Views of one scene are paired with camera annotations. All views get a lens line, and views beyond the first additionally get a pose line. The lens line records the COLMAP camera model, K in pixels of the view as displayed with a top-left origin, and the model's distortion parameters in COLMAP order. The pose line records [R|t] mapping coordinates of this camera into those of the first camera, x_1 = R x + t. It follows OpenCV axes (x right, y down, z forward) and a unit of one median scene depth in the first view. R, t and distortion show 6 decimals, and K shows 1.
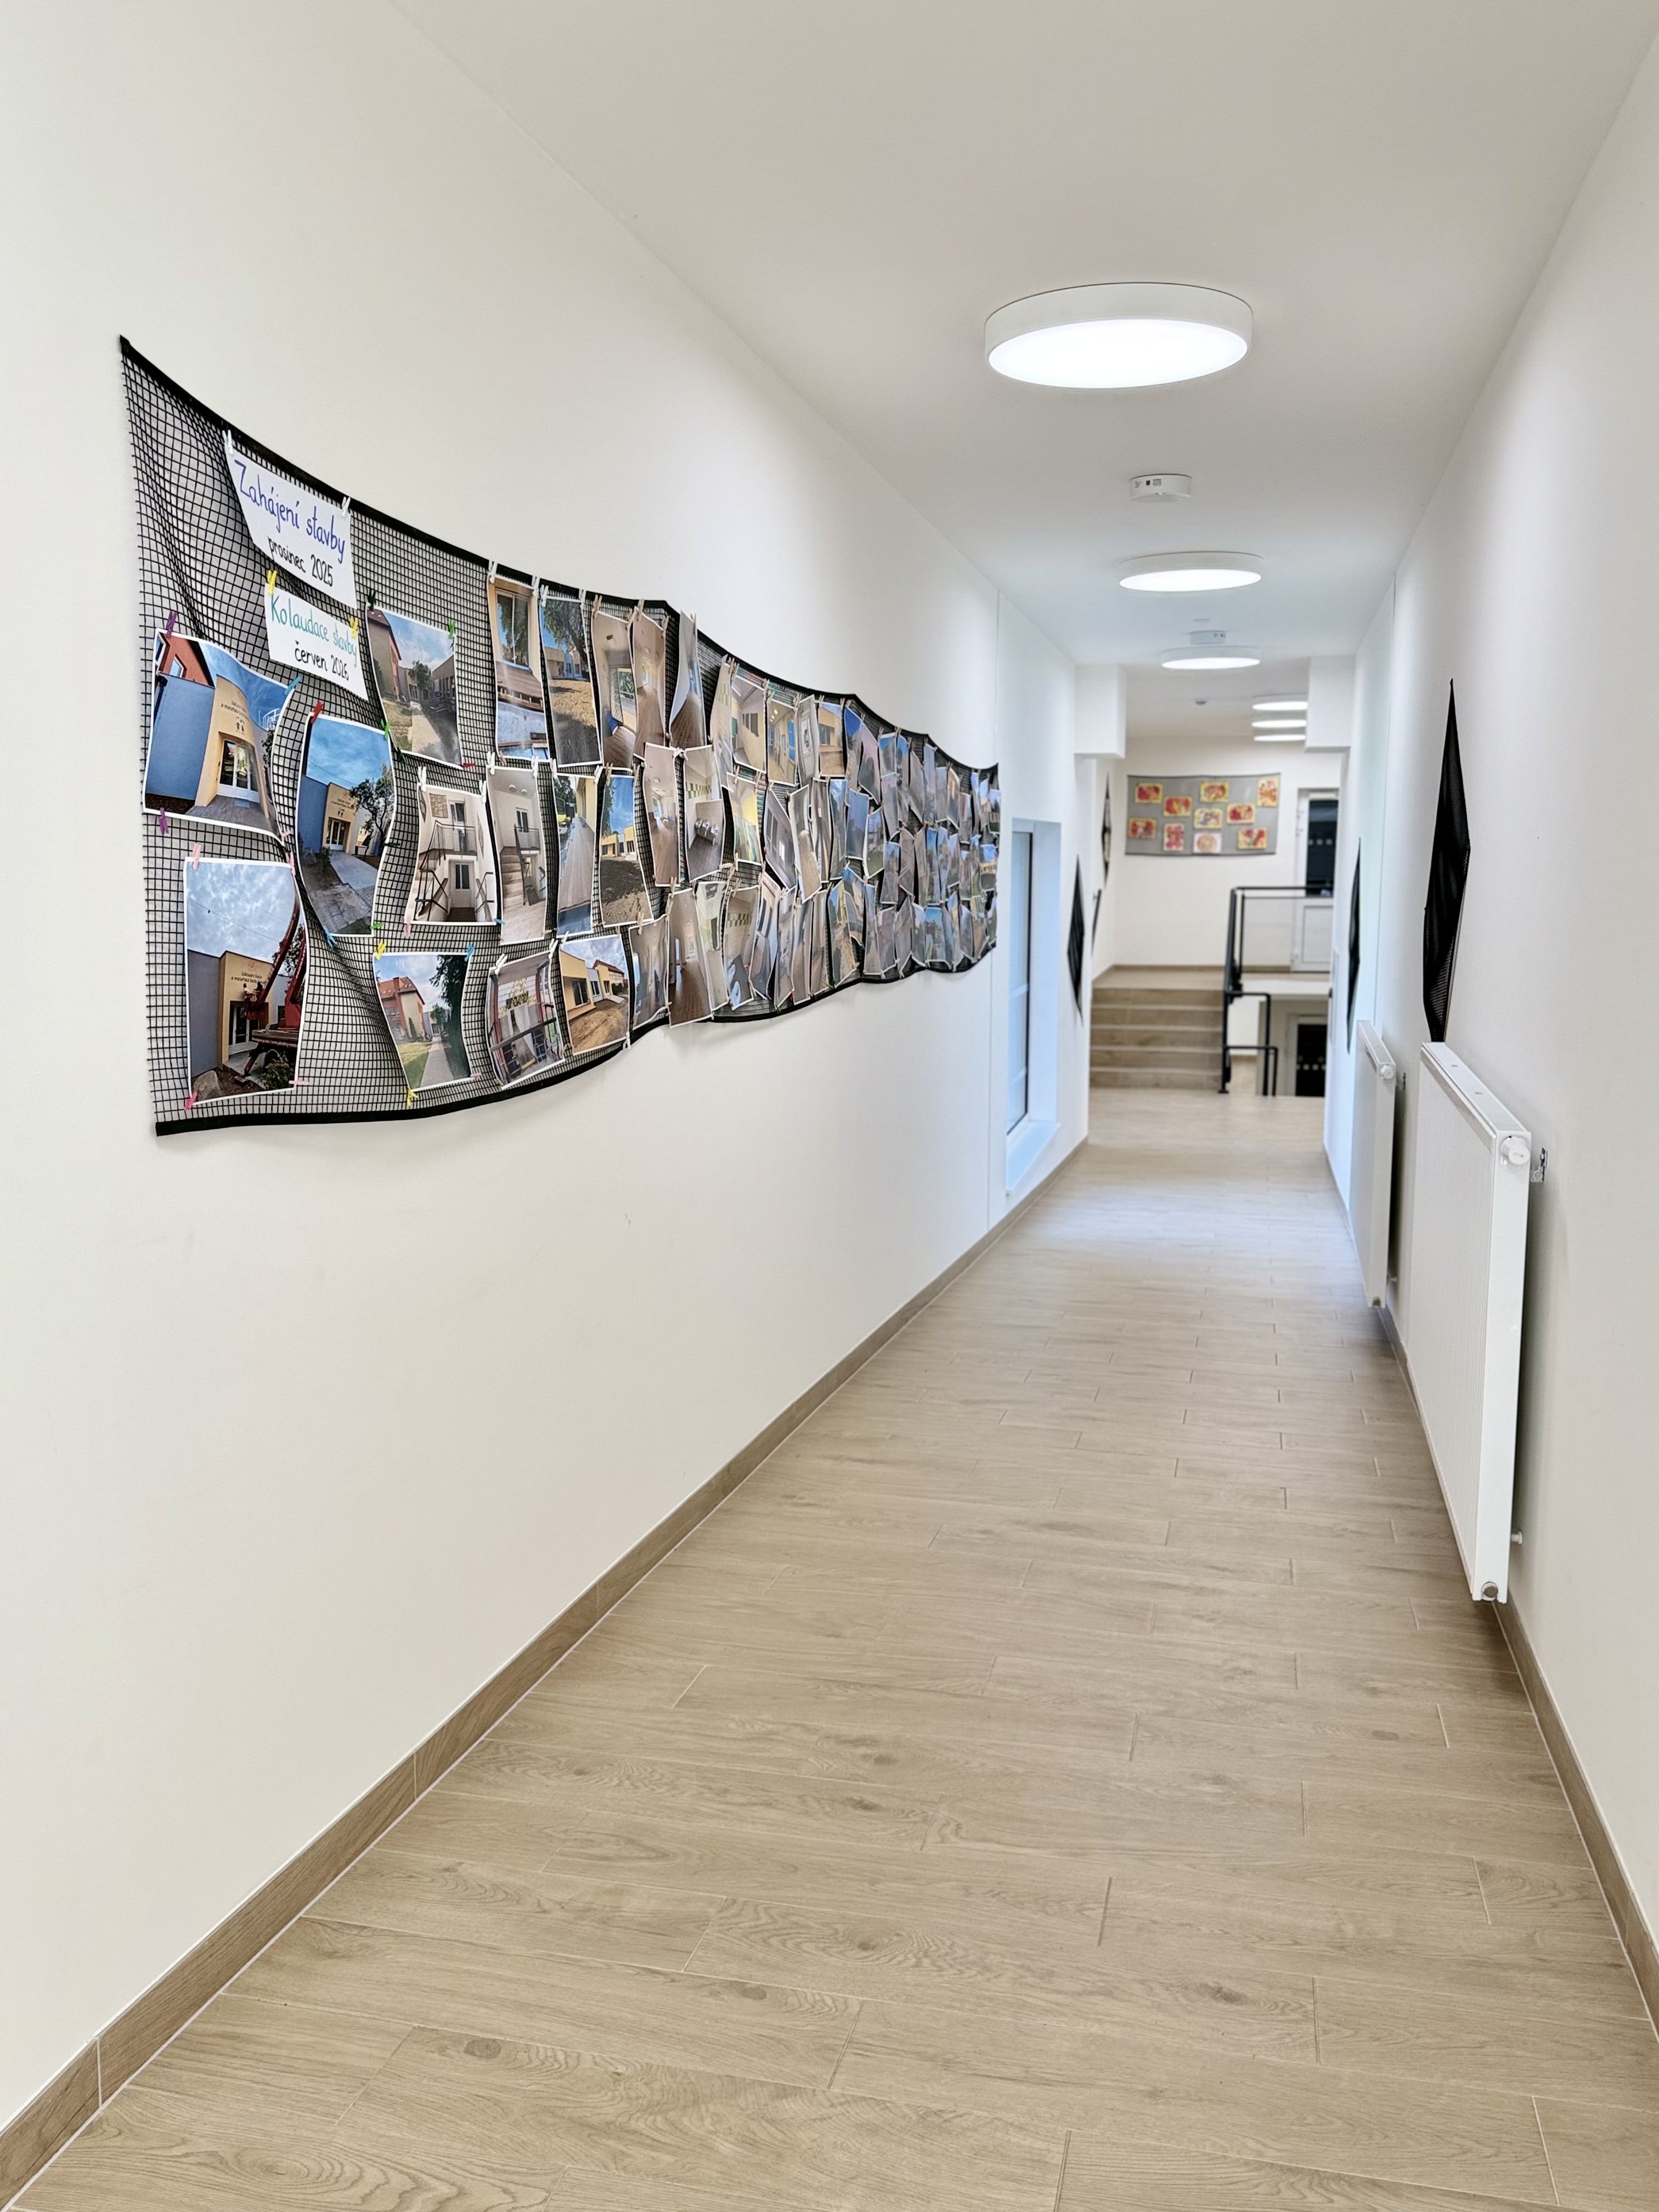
lens RADIAL K [[1797.1, 0, 783.8], [0, 1797.1, 1104.1], [0, 0, 1]] dist [0.099907, -0.156928]
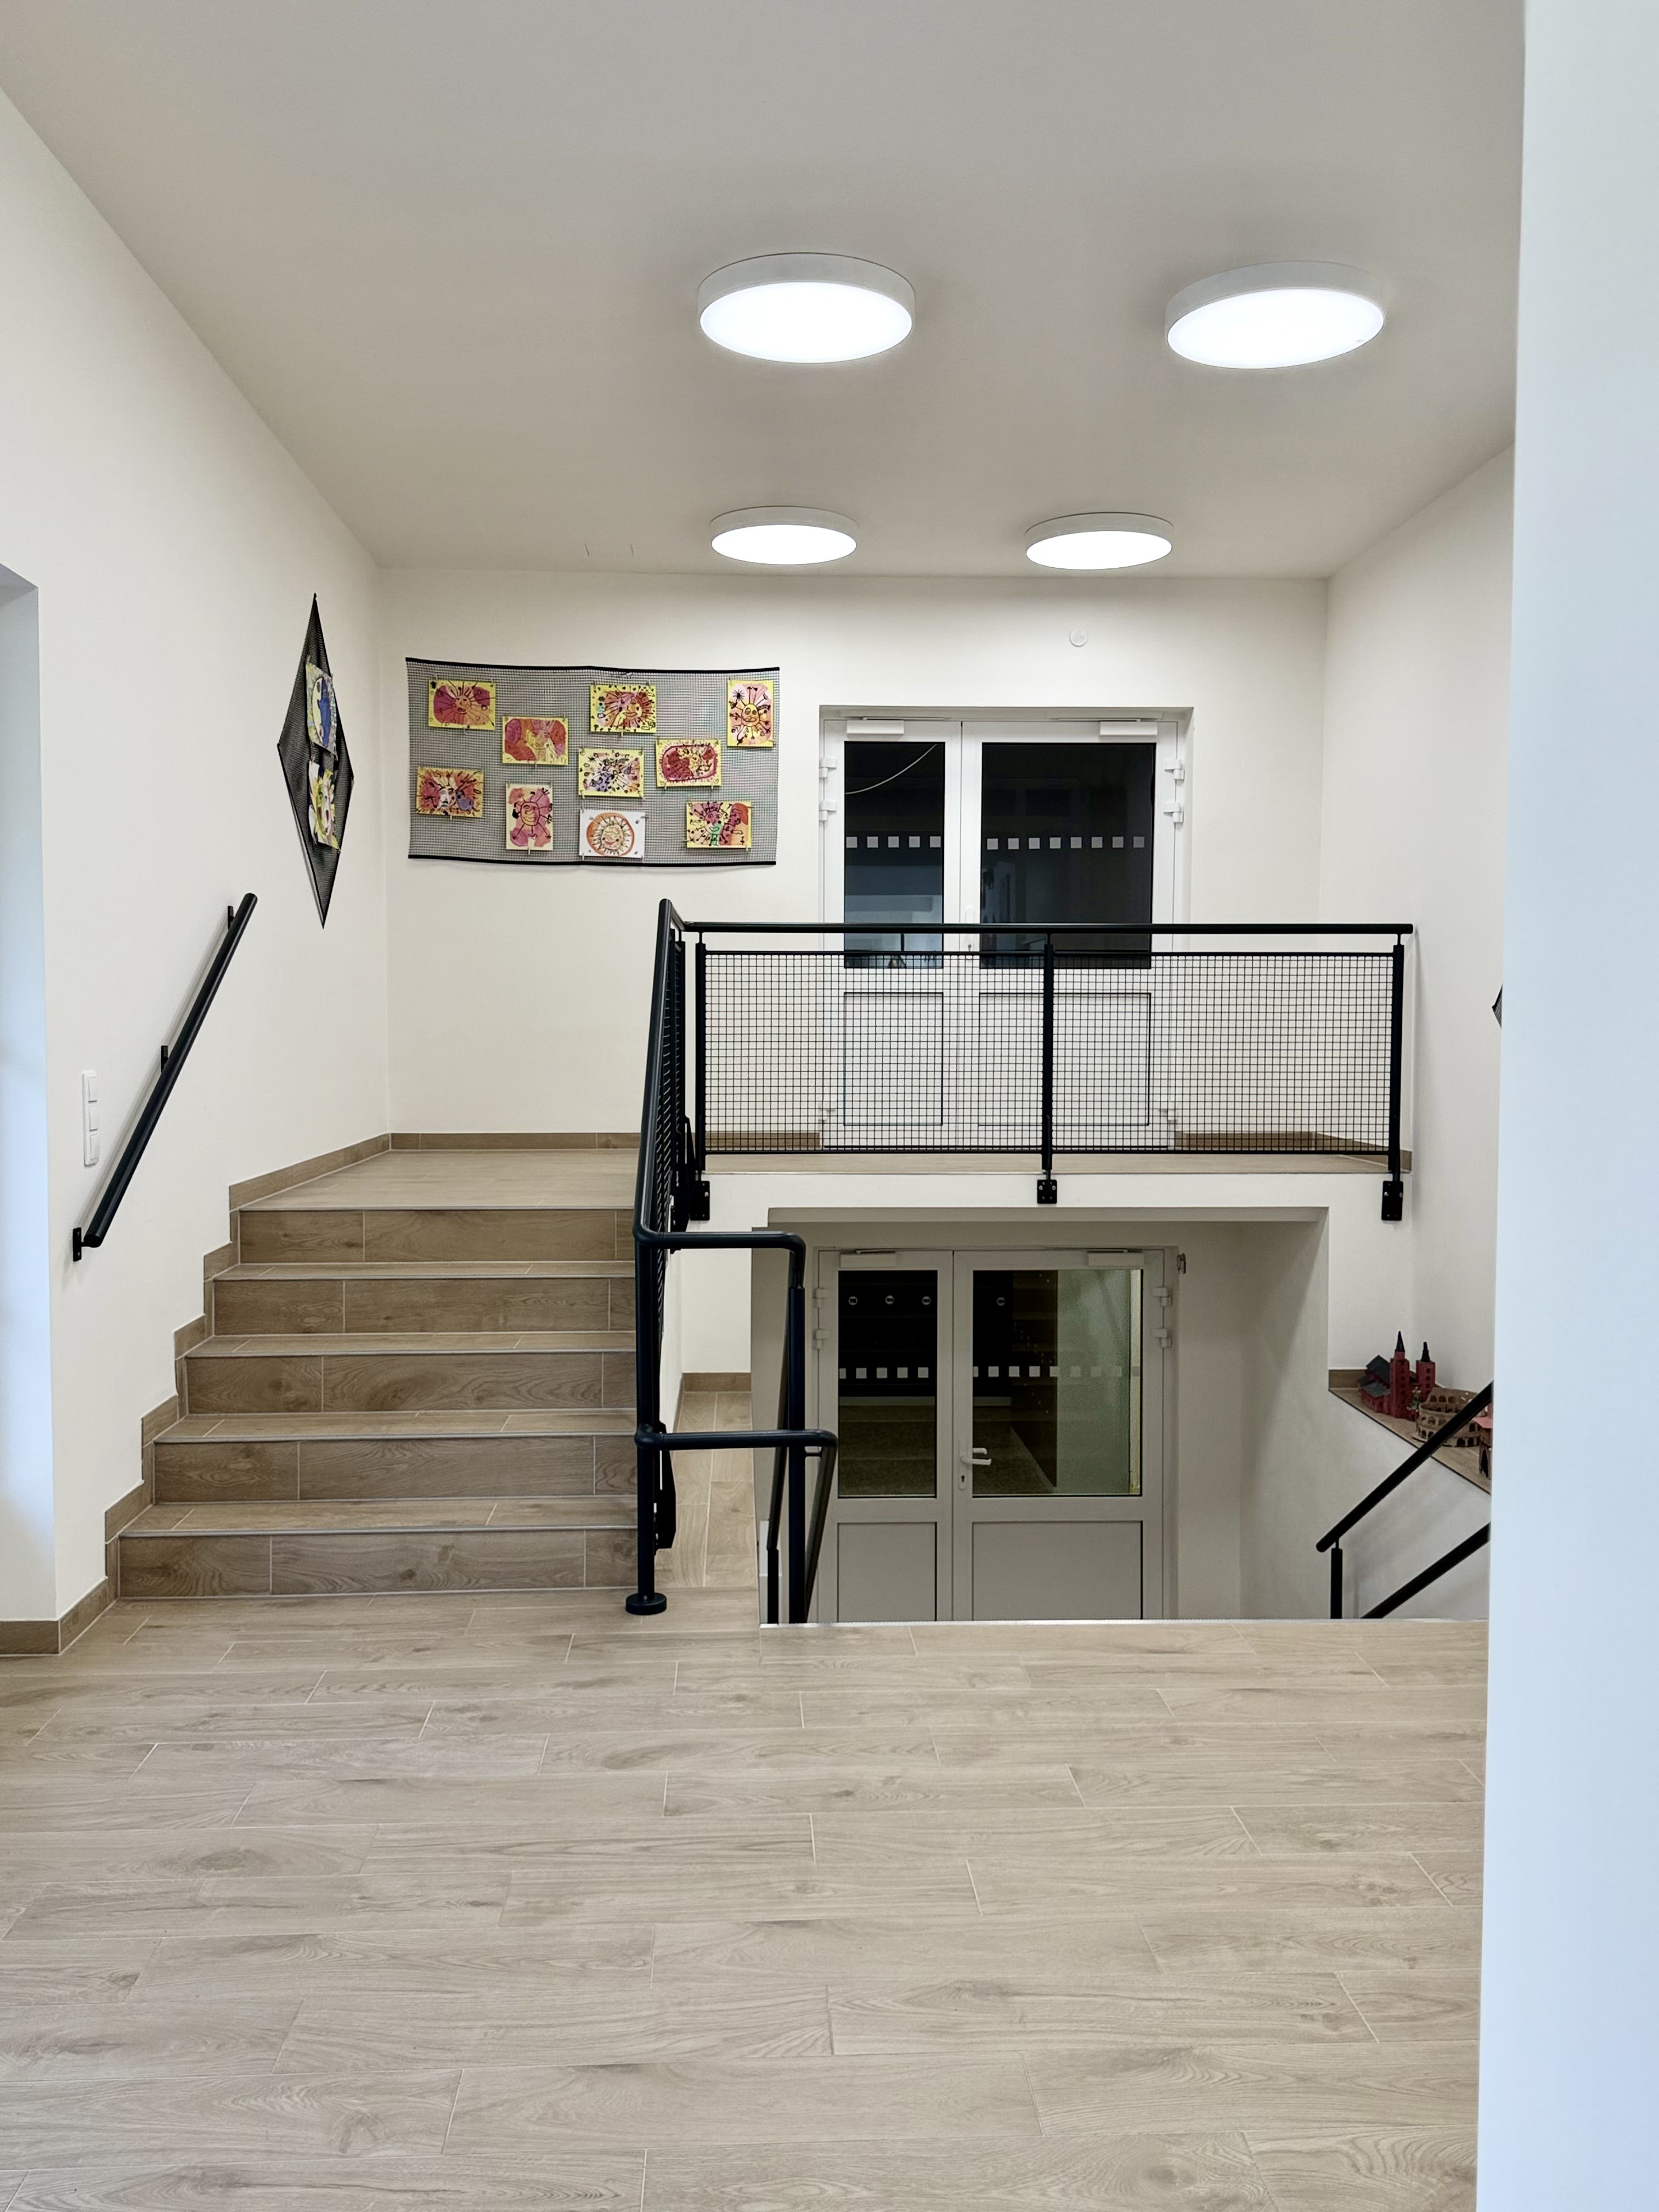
lens RADIAL K [[1797.1, 0, 825.0], [0, 1797.1, 1103.2], [0, 0, 1]] dist [0.099907, -0.156928]
pose [[0.953858, -0.011154, 0.300052, 0.159549], [0.041034, 0.994777, -0.093465, -0.045214], [-0.297442, 0.101465, 0.949333, 0.615848]]
